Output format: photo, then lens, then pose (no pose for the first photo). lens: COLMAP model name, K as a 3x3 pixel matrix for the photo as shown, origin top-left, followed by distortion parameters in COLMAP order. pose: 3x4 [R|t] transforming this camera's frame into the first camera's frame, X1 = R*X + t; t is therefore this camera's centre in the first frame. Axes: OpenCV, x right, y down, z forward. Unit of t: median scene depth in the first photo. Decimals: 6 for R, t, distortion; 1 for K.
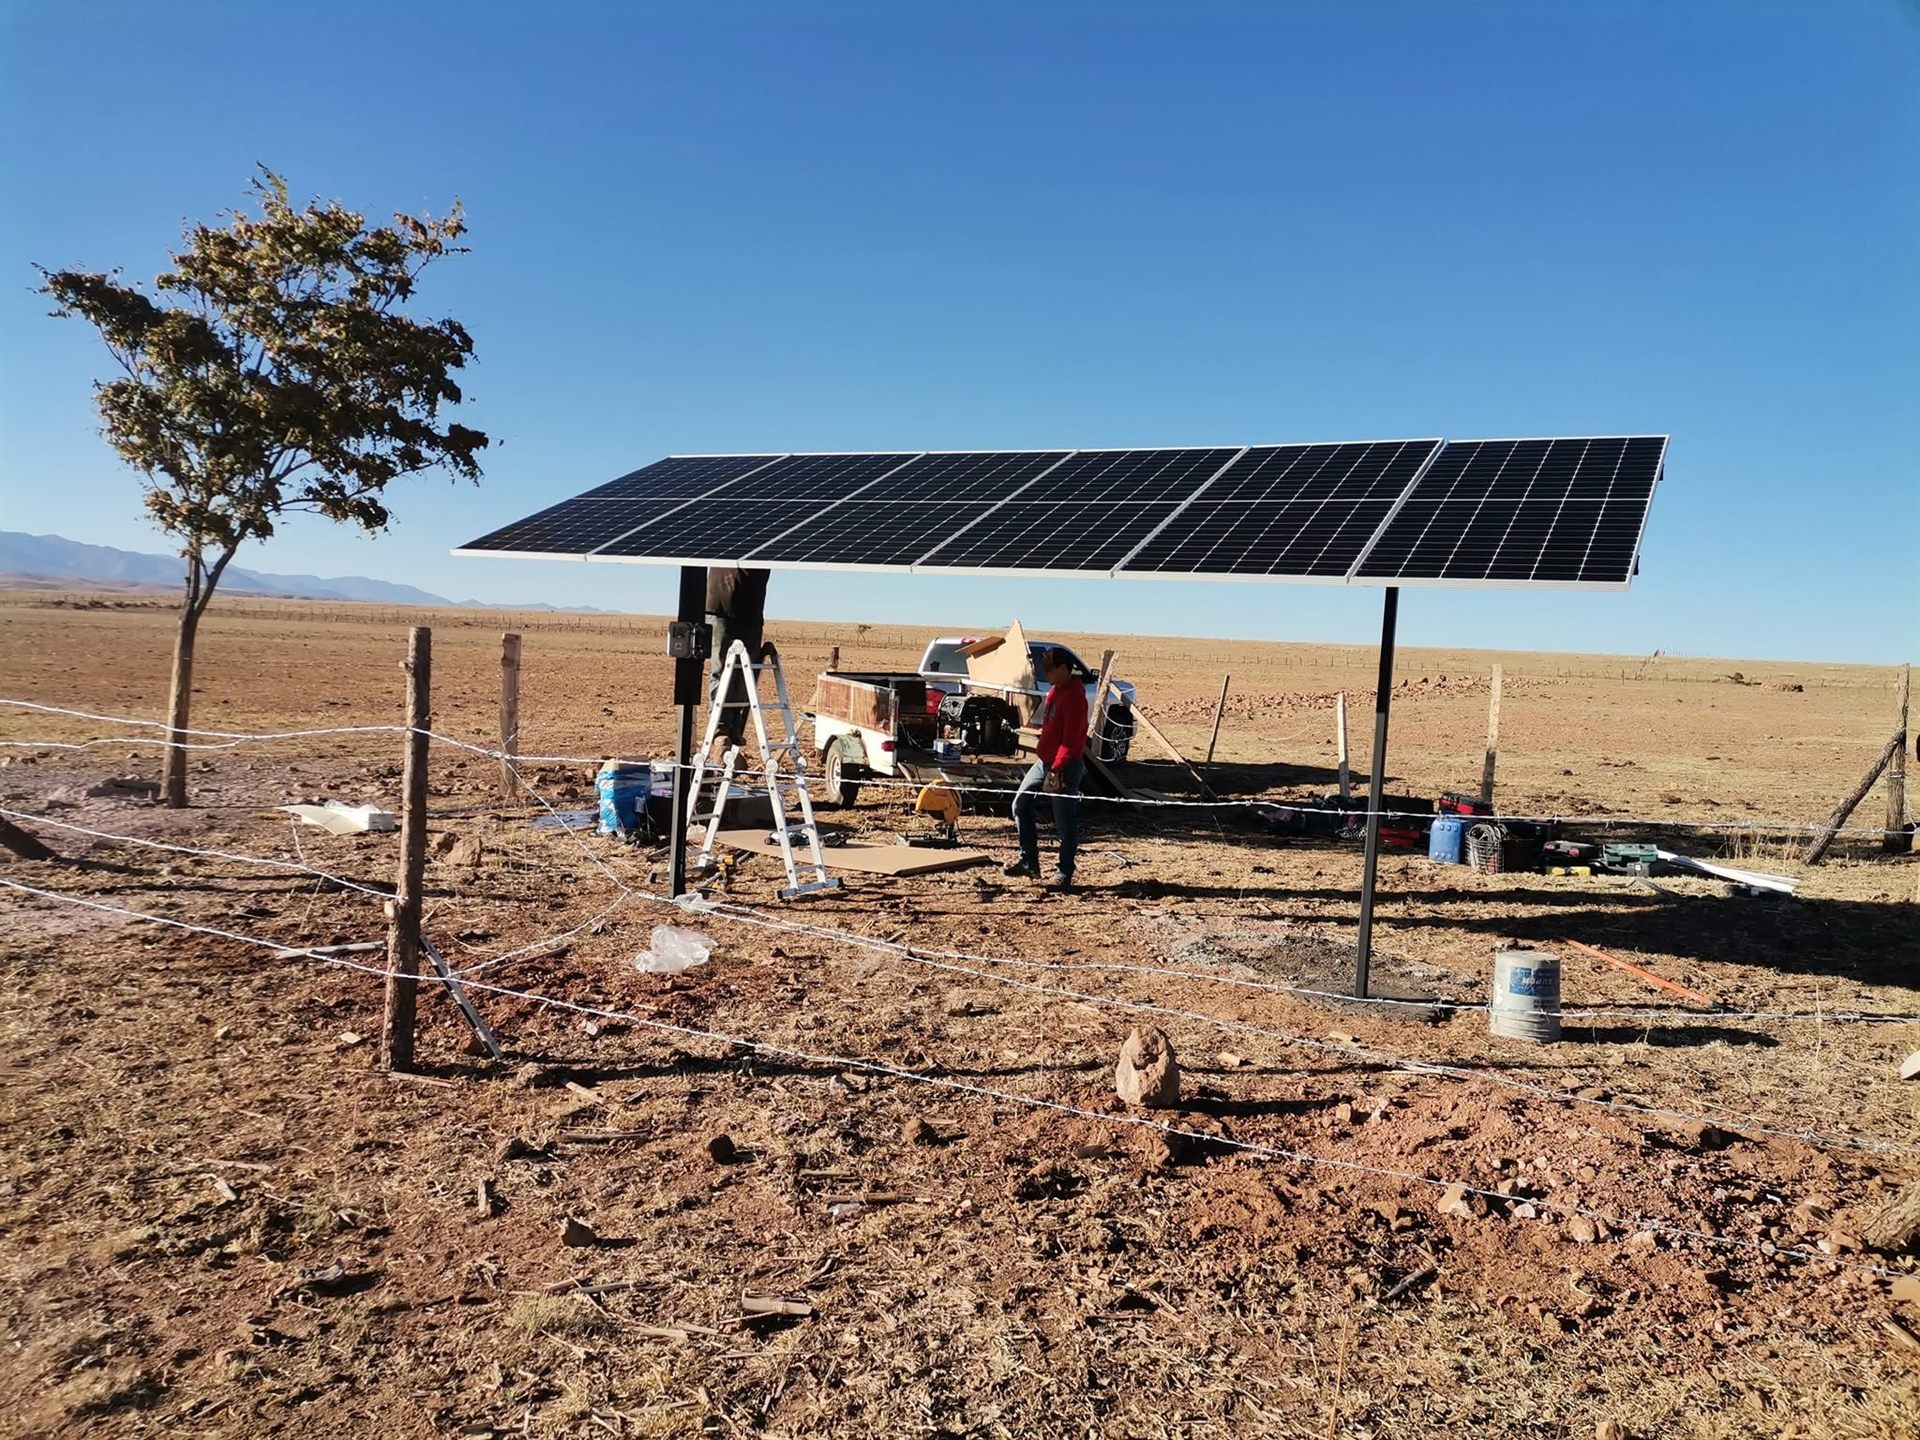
lens RADIAL K [[1431.1, 0, 960.0], [0, 1431.1, 720.0], [0, 0, 1]] dist [0.037515, -0.001162]
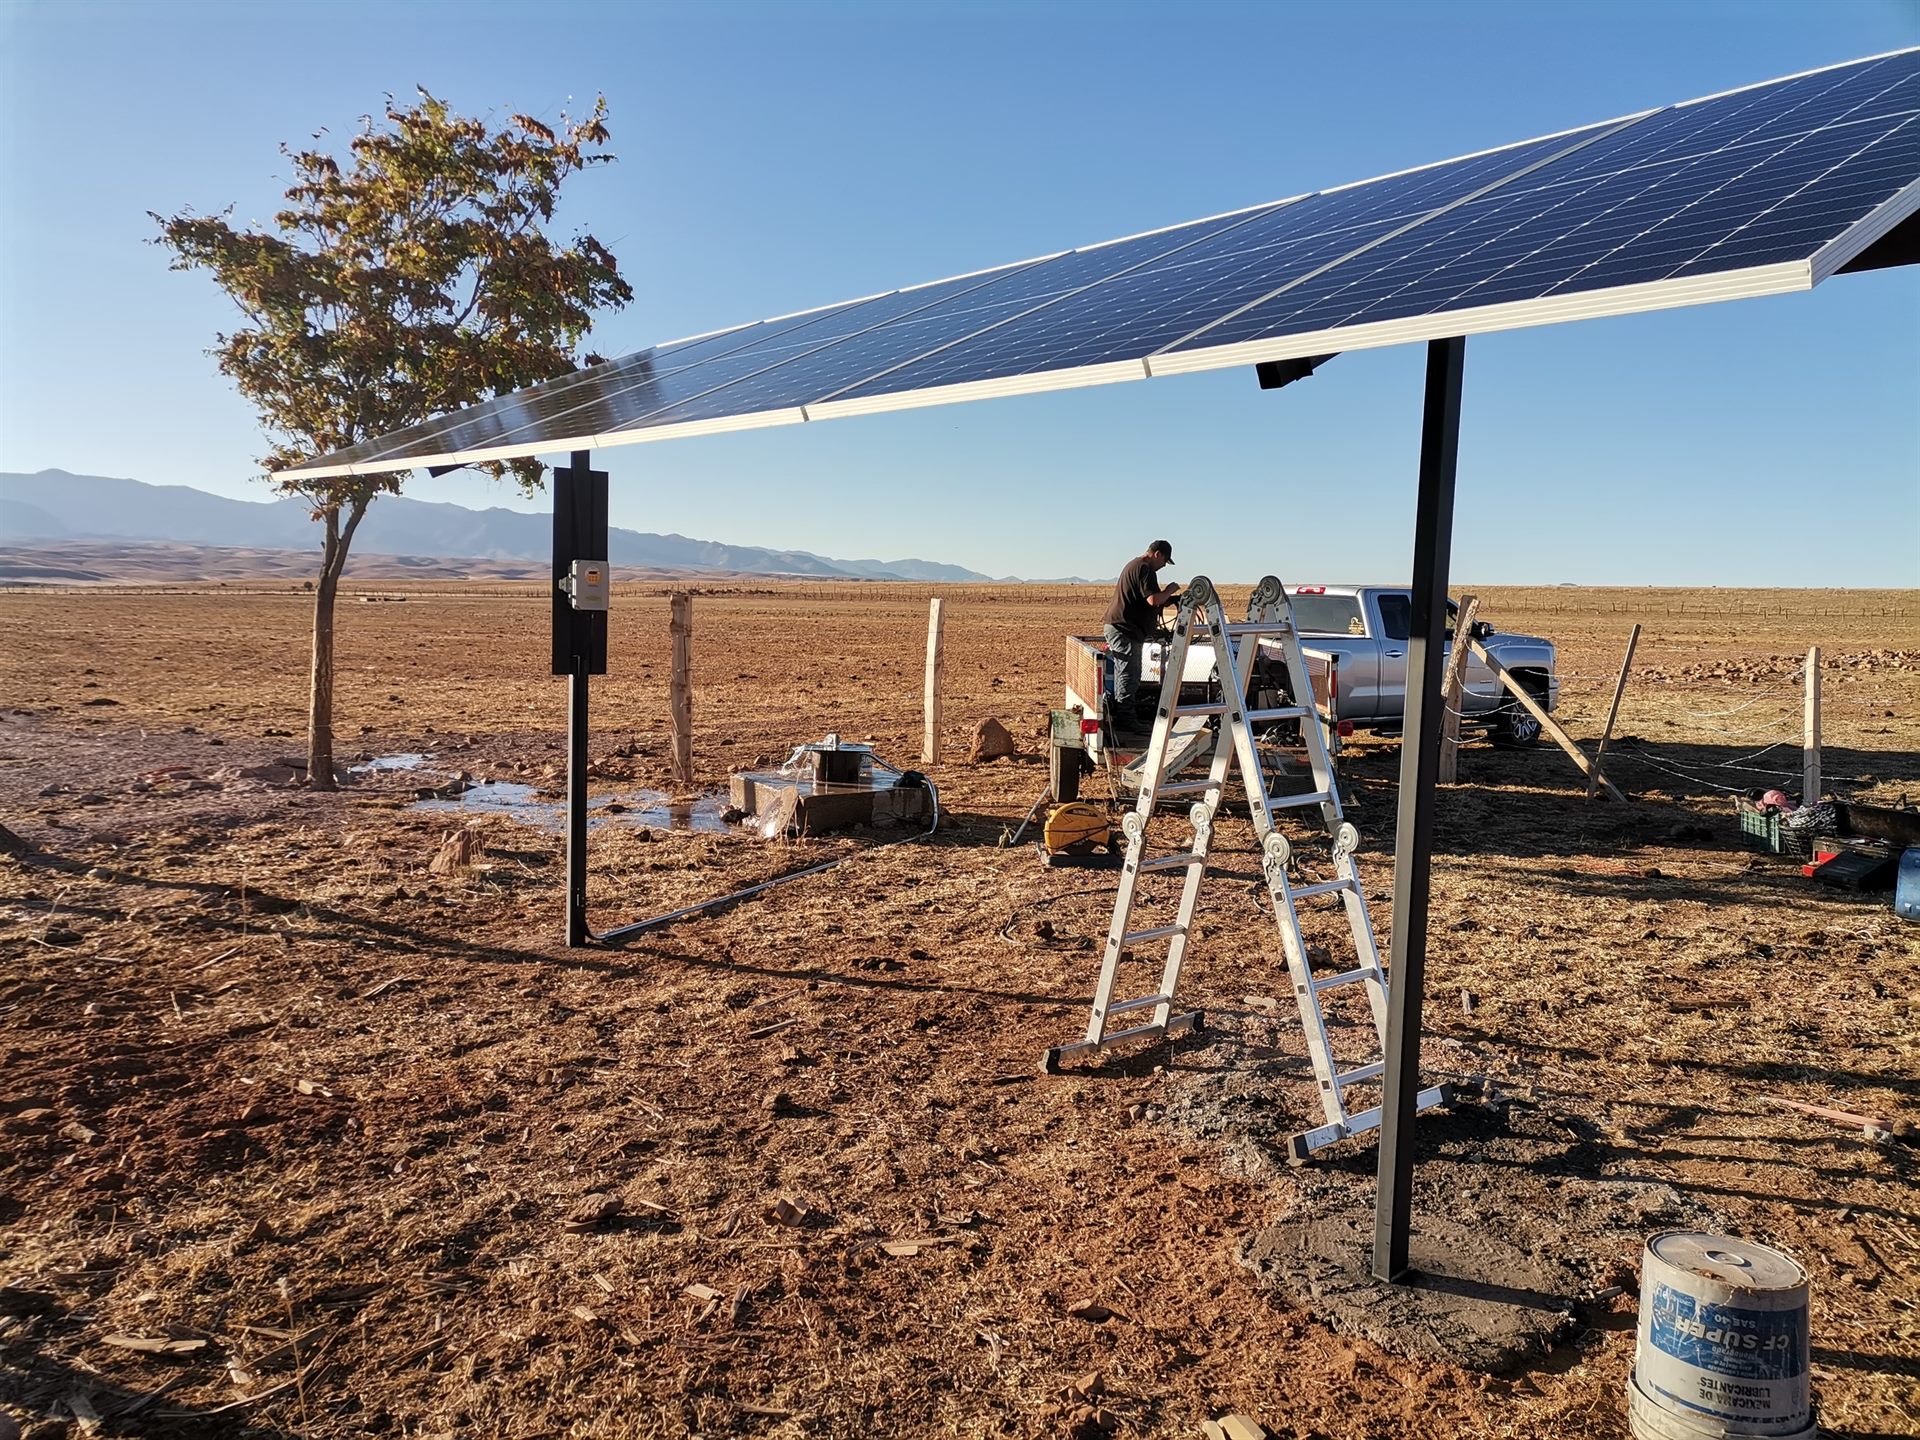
lens RADIAL K [[1431.1, 0, 960.0], [0, 1431.1, 720.0], [0, 0, 1]] dist [0.037515, -0.001162]
pose [[0.934341, 0.000439, -0.356381, 0.175823], [0.007363, 0.999762, 0.020535, -0.000865], [0.356305, -0.021811, 0.934115, 0.278651]]
